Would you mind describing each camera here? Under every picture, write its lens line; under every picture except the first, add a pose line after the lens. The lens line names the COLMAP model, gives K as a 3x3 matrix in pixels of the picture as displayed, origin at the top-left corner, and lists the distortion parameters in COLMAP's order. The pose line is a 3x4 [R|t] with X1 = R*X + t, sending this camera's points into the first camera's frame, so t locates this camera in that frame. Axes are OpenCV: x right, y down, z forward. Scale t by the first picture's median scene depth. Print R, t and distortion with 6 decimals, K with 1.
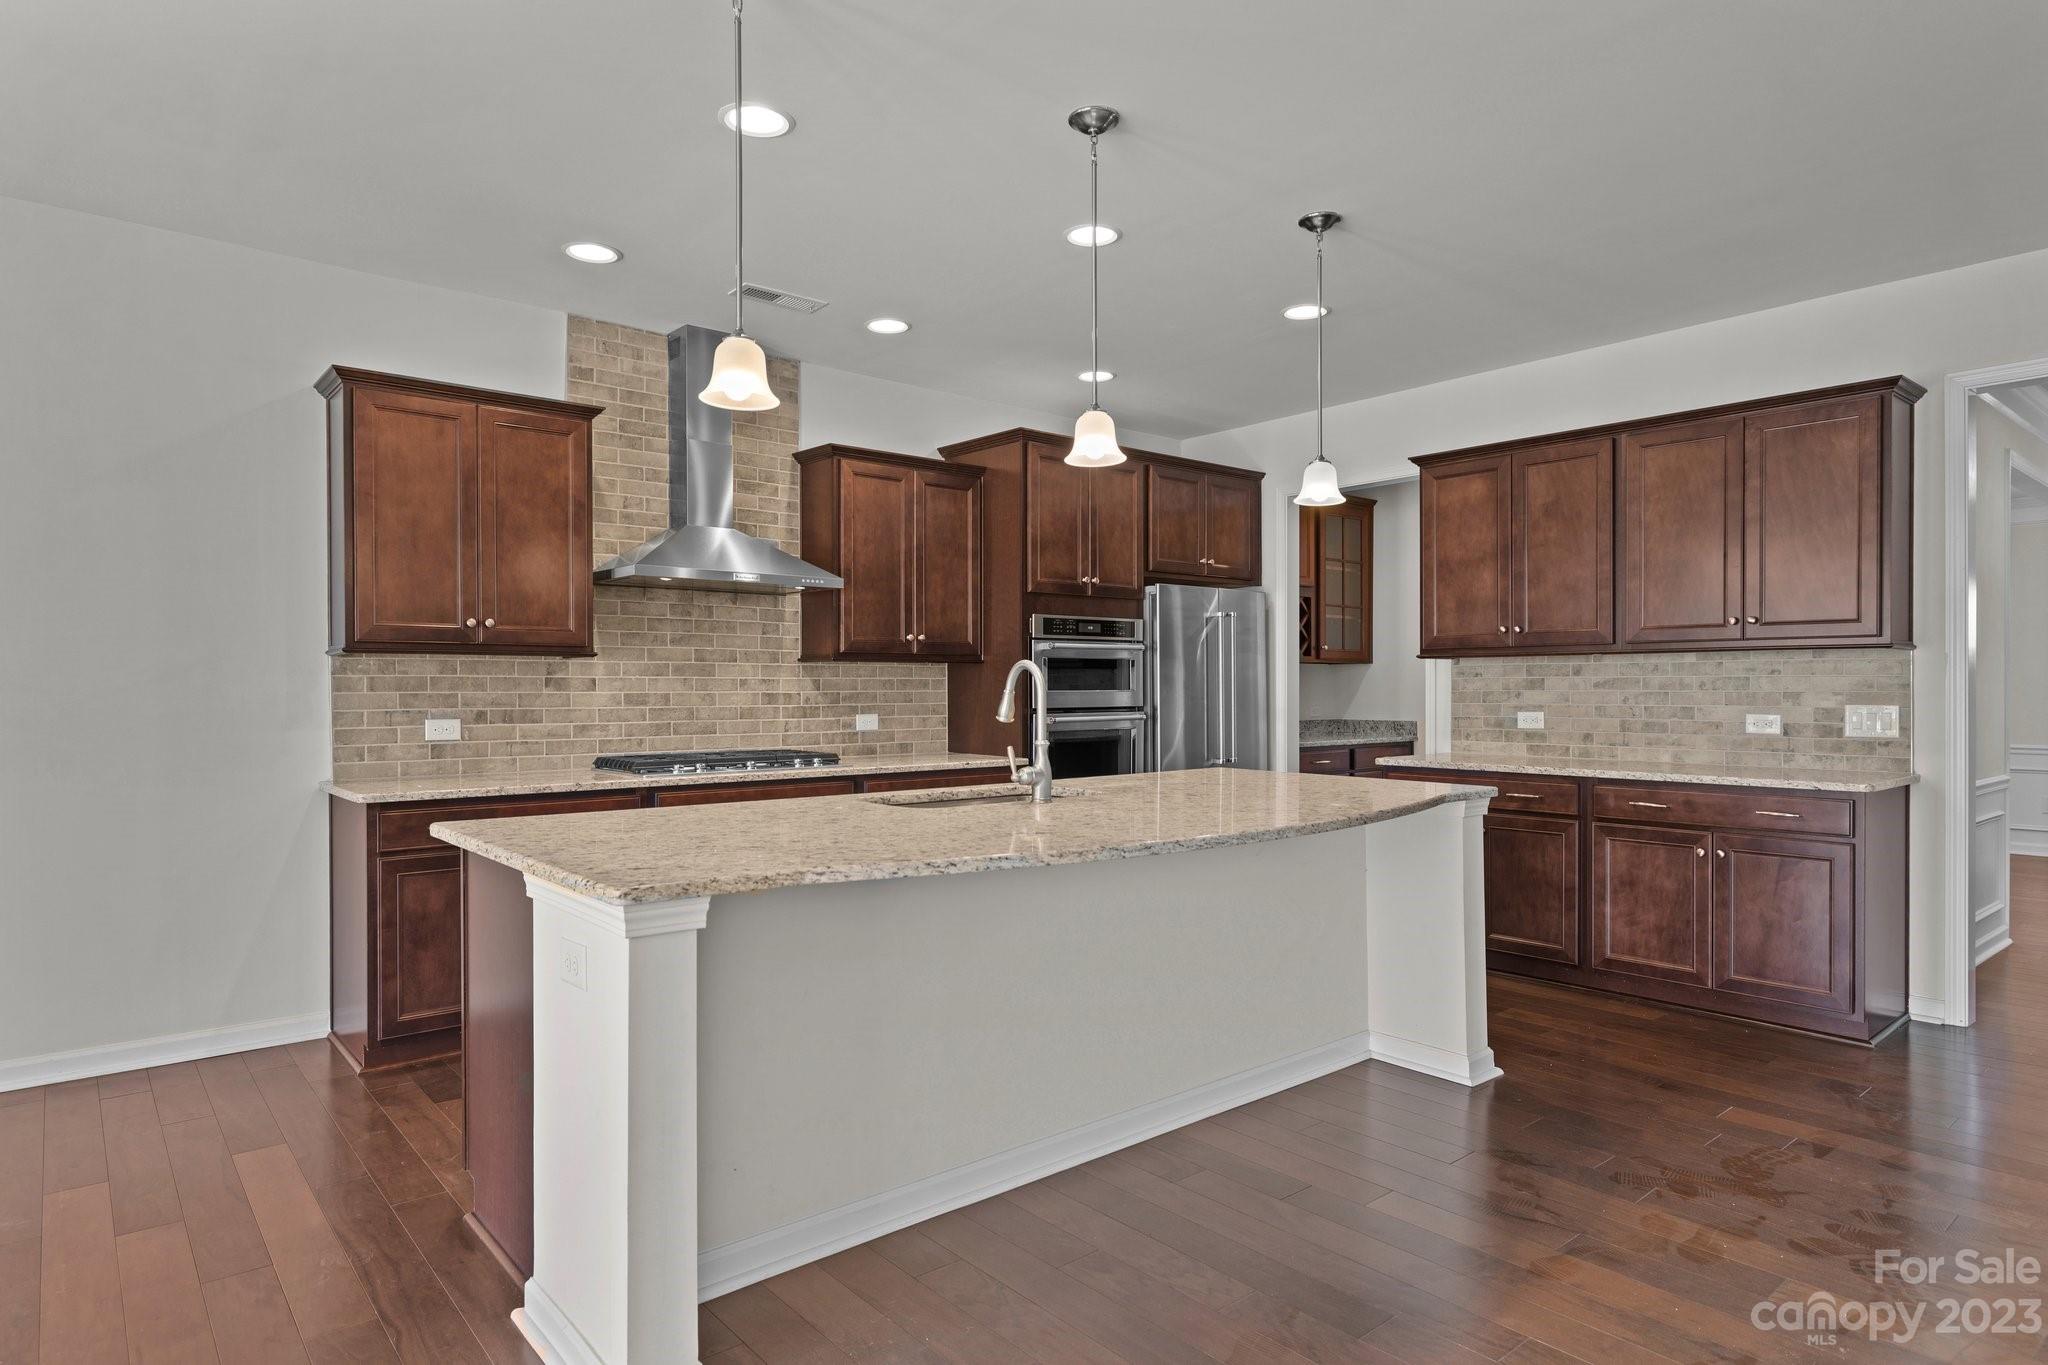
lens RADIAL K [[1168.9, 0, 1024.0], [0, 1168.9, 682.5], [0, 0, 1]] dist [-0.000827, -0.000016]
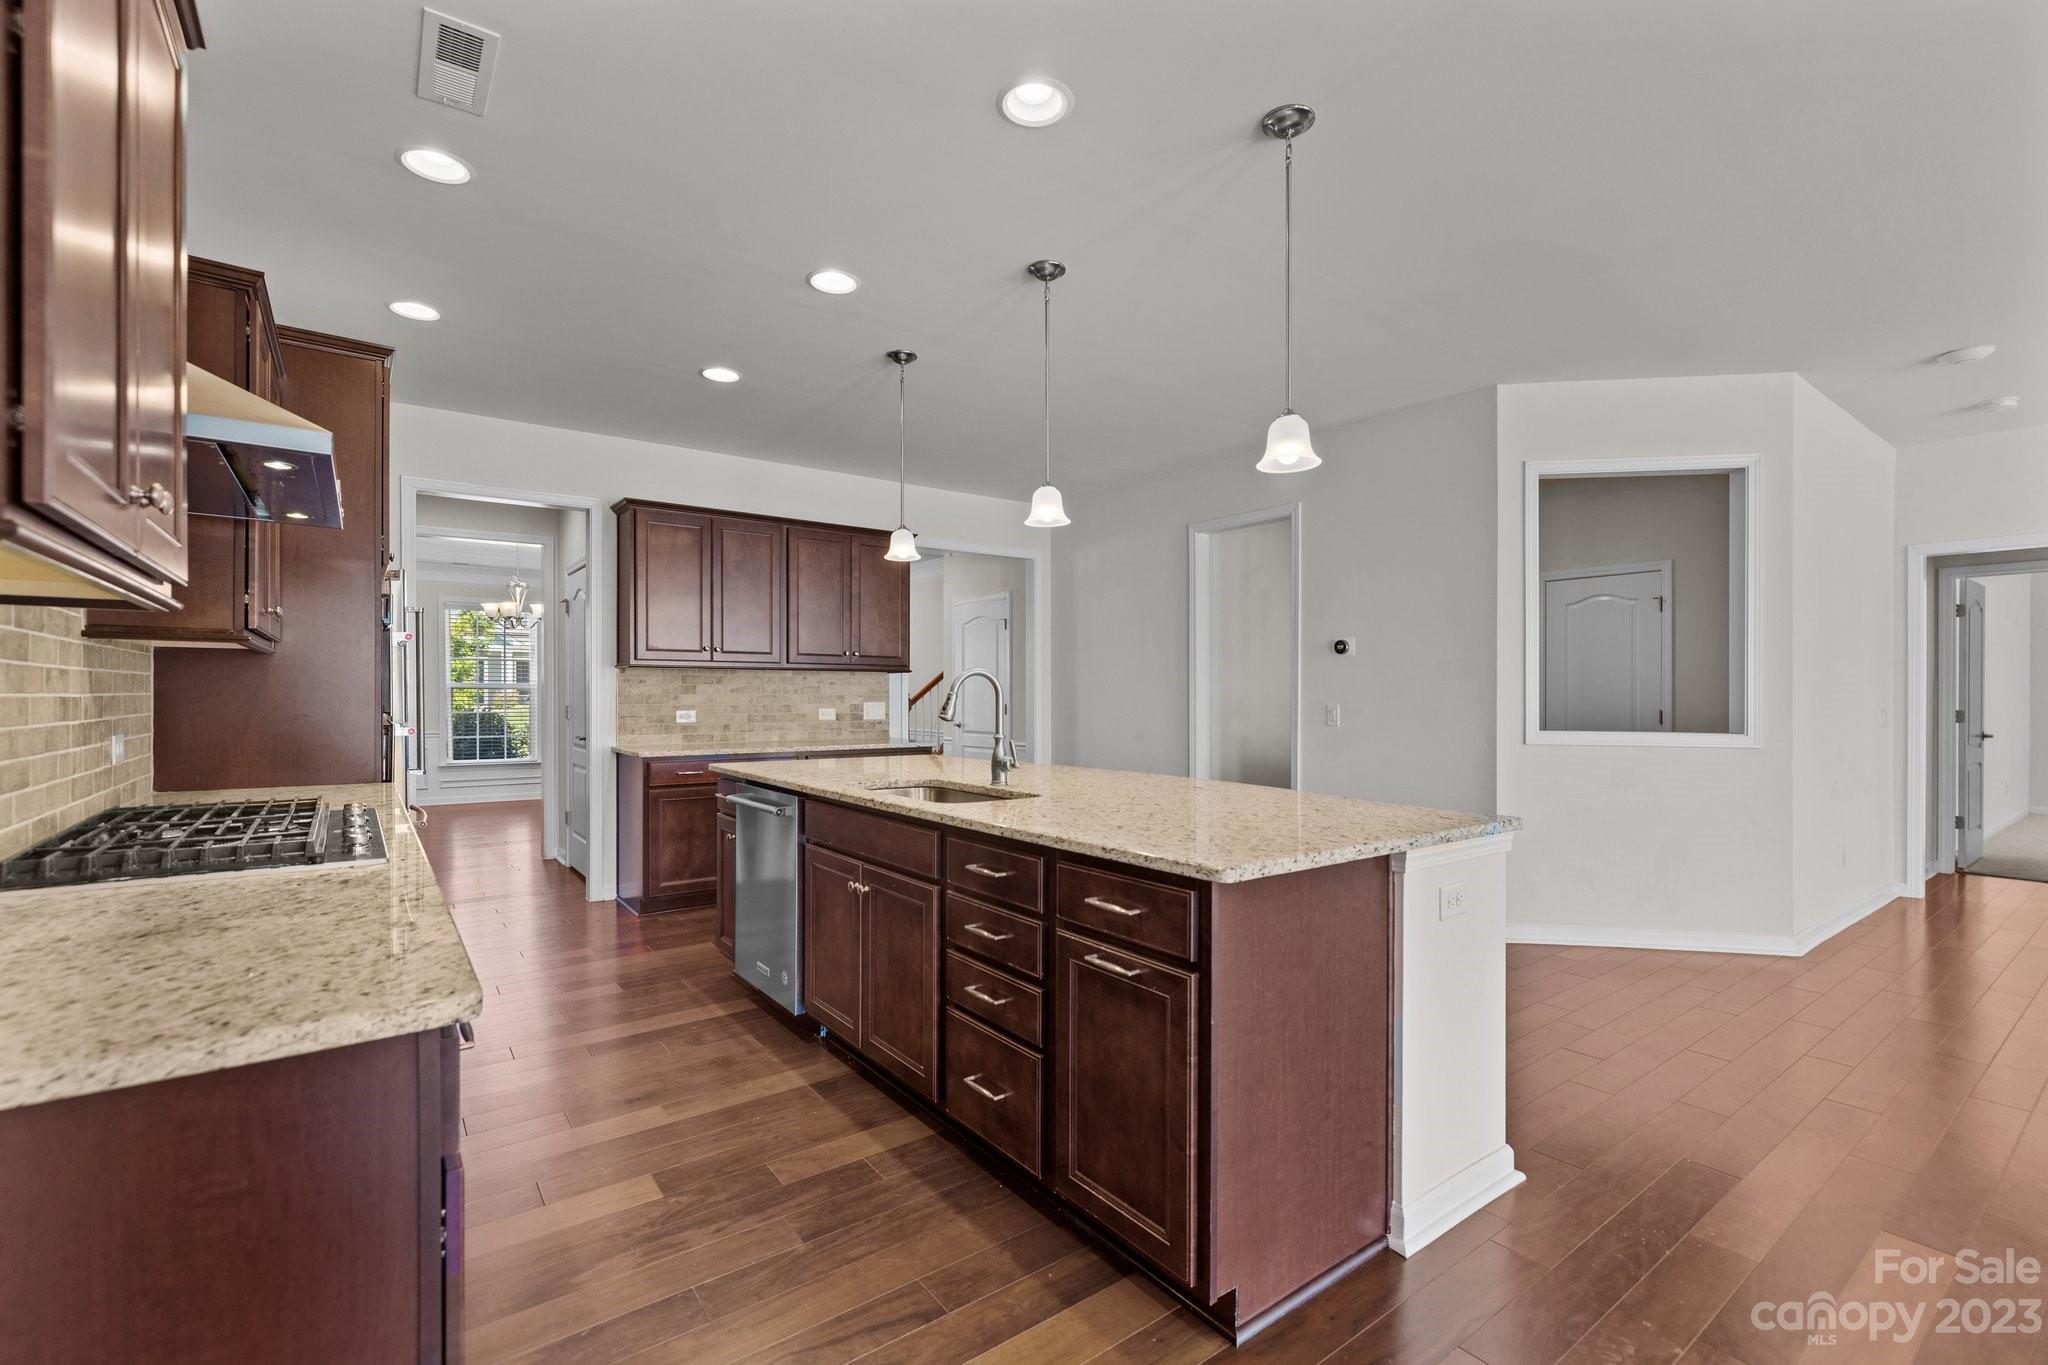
lens RADIAL K [[879.4, 0, 1019.7], [0, 879.4, 677.0], [0, 0, 1]] dist [-0.001259, -0.000202]
pose [[0.066913, 0.020125, 0.997556, -0.662753], [-0.007275, 0.999780, -0.019682, 0.005026], [-0.997732, -0.005941, 0.067044, 0.675332]]
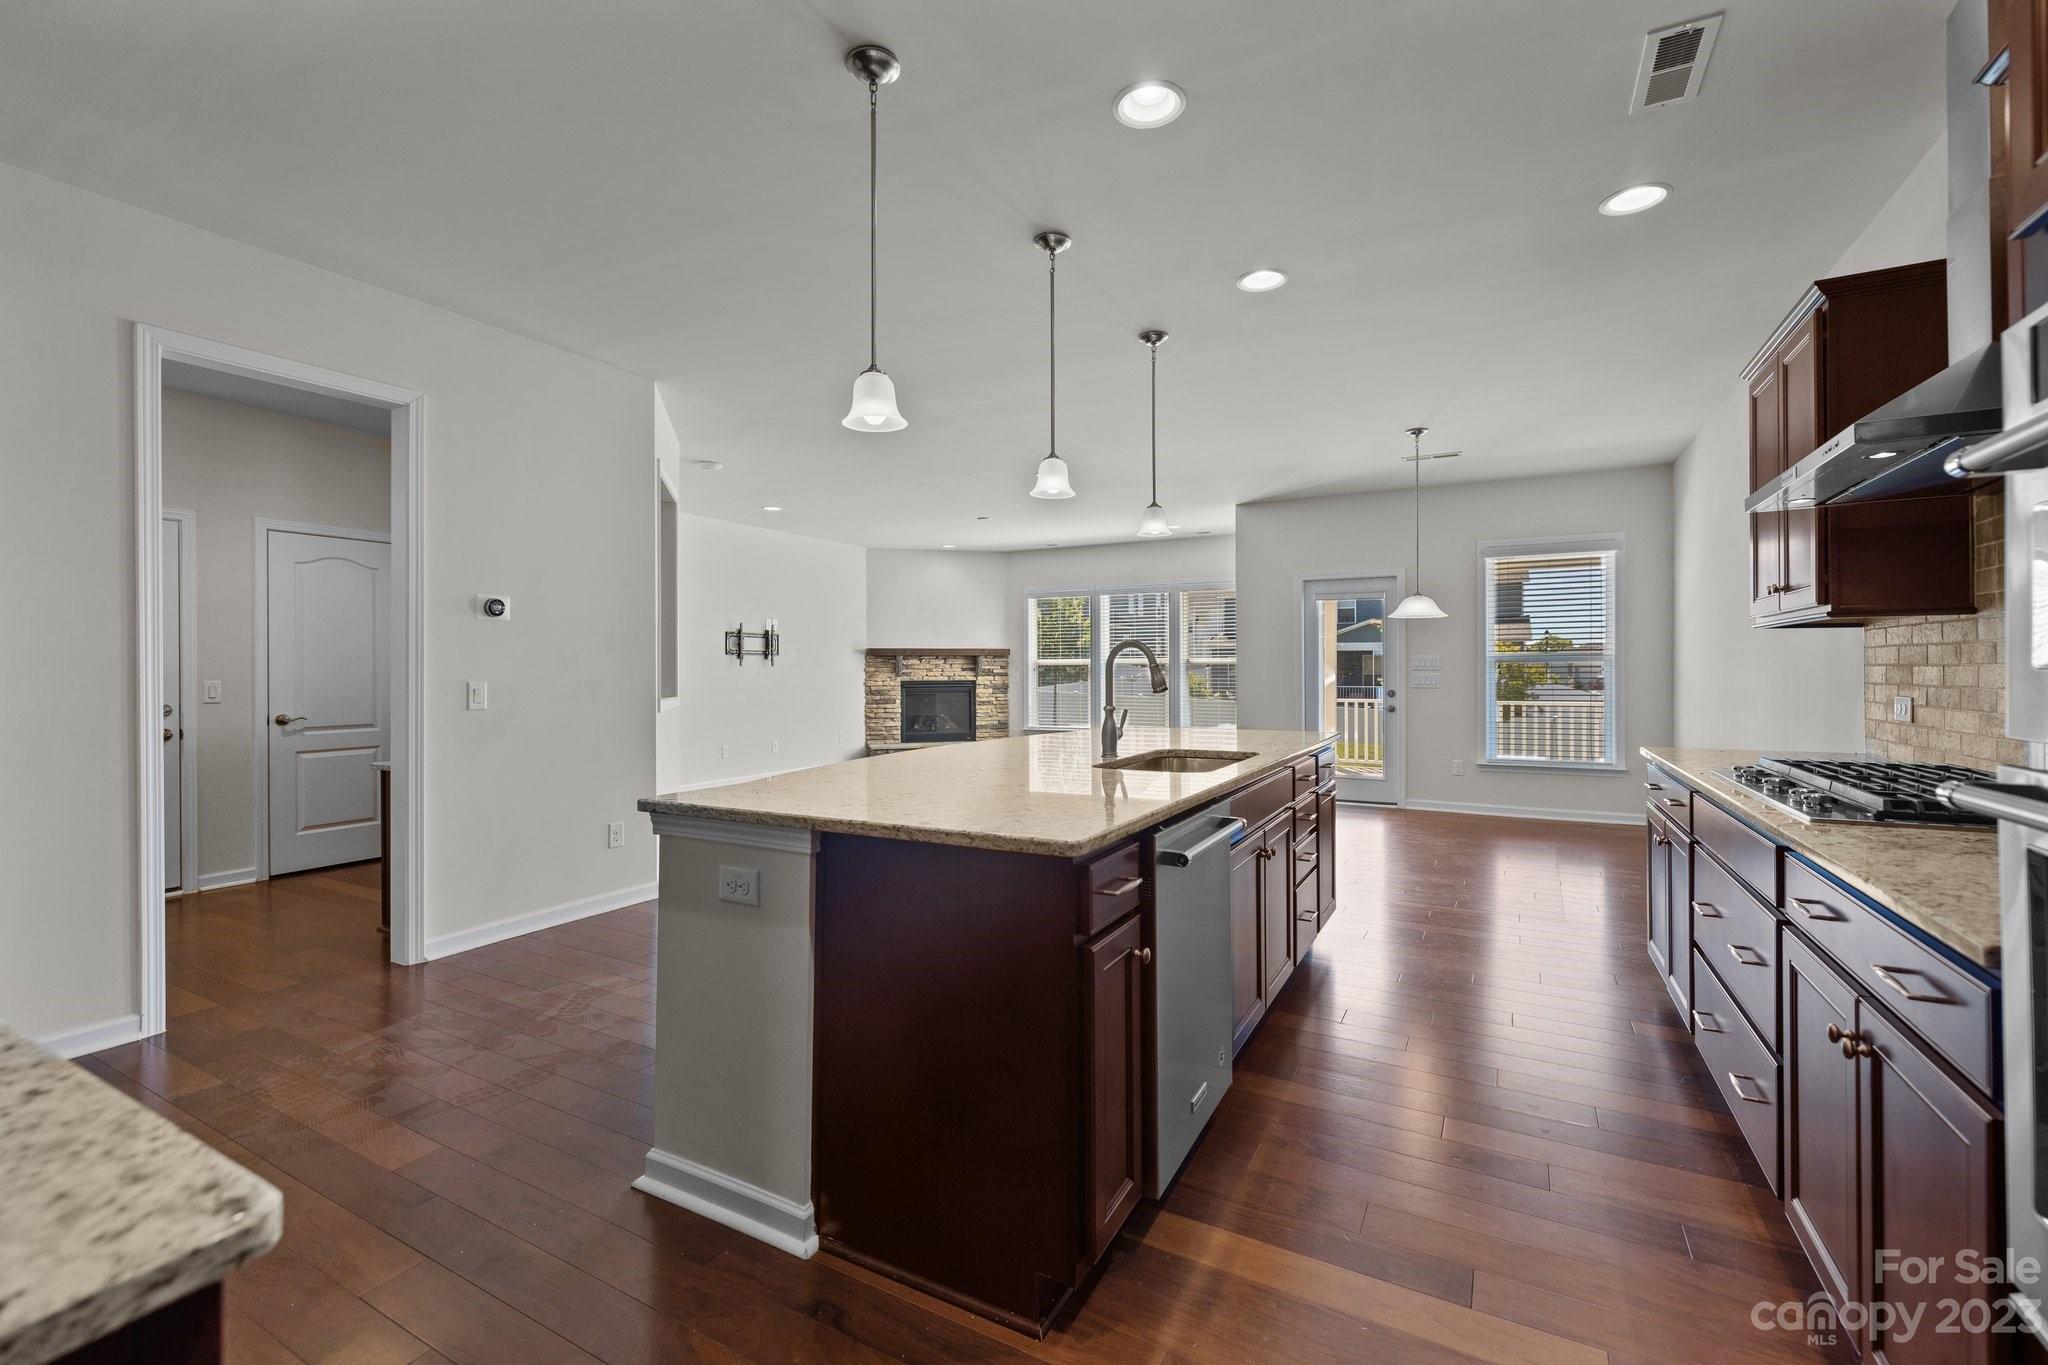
lens RADIAL K [[879.4, 0, 1019.7], [0, 879.4, 677.0], [0, 0, 1]] dist [-0.001259, -0.000202]
pose [[-0.933330, 0.010049, -0.358880, 0.139707], [0.009986, 0.999948, 0.002028, 0.012554], [0.358882, -0.001691, -0.933382, 1.217496]]
